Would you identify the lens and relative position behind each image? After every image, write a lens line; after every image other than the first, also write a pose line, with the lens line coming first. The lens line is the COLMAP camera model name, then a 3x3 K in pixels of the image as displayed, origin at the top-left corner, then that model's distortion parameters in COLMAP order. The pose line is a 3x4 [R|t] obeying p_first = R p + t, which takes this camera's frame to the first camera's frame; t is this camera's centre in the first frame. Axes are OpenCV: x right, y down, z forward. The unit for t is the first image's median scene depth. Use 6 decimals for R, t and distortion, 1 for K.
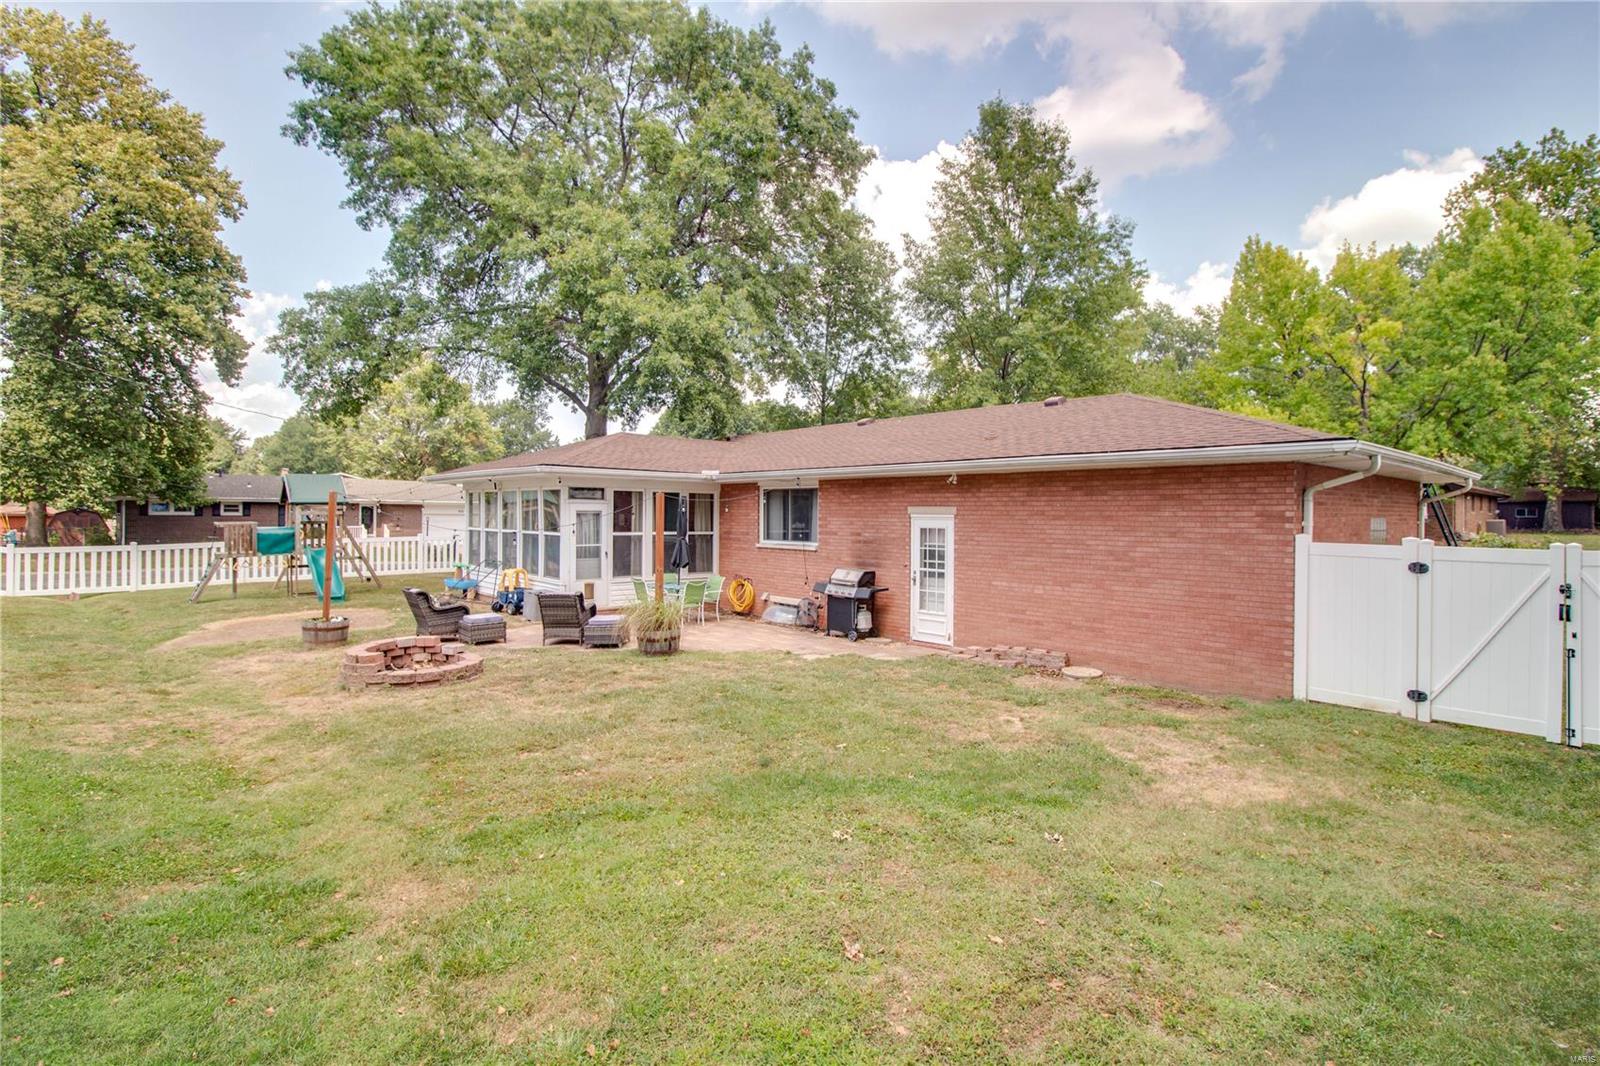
lens RADIAL K [[718.2, 0, 801.2], [0, 718.2, 516.8], [0, 0, 1]] dist [-0.002683, -0.010895]
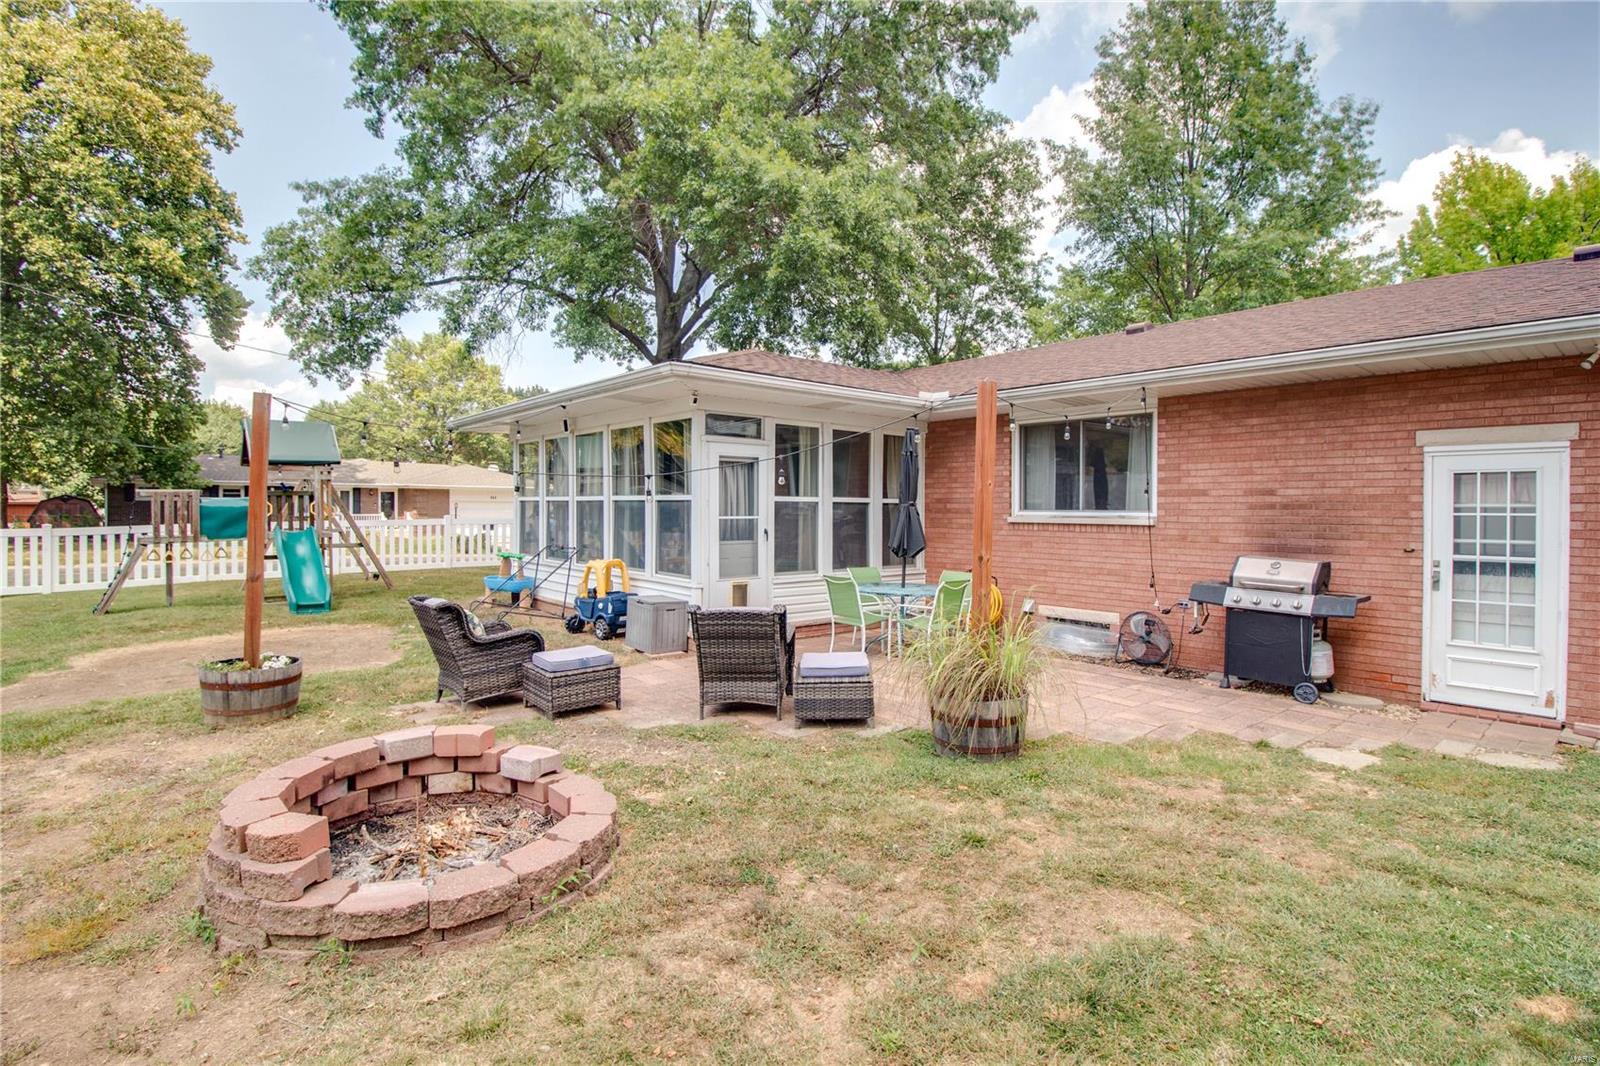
lens RADIAL K [[758.8, 0, 818.7], [0, 758.8, 509.9], [0, 0, 1]] dist [0.002063, -0.009245]
pose [[0.999448, -0.003203, -0.033073, -0.184620], [0.003274, 0.999992, 0.002085, 0.028307], [0.033067, -0.002192, 0.999451, 0.349410]]
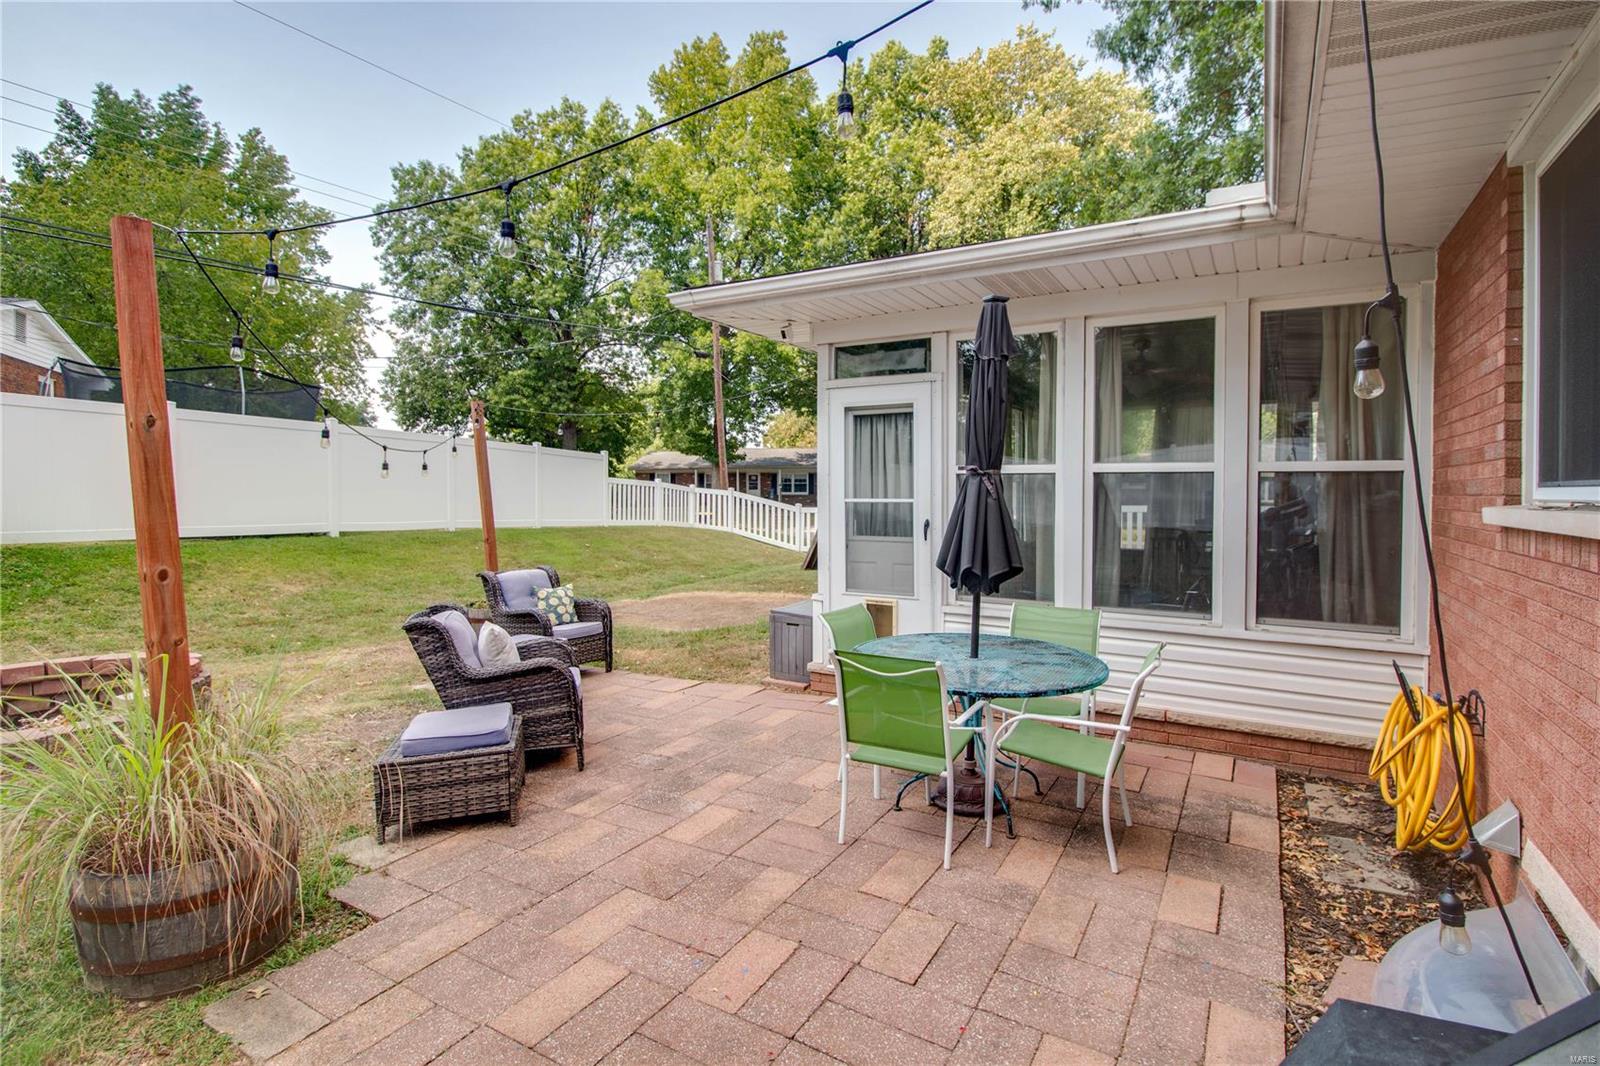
lens RADIAL K [[785.3, 0, 840.1], [0, 785.3, 511.0], [0, 0, 1]] dist [-0.001144, -0.010835]
pose [[0.306721, 0.022492, -0.951534, 0.067120], [0.004006, 0.999681, 0.024921, 0.030242], [0.951791, -0.011456, 0.306533, 0.746377]]
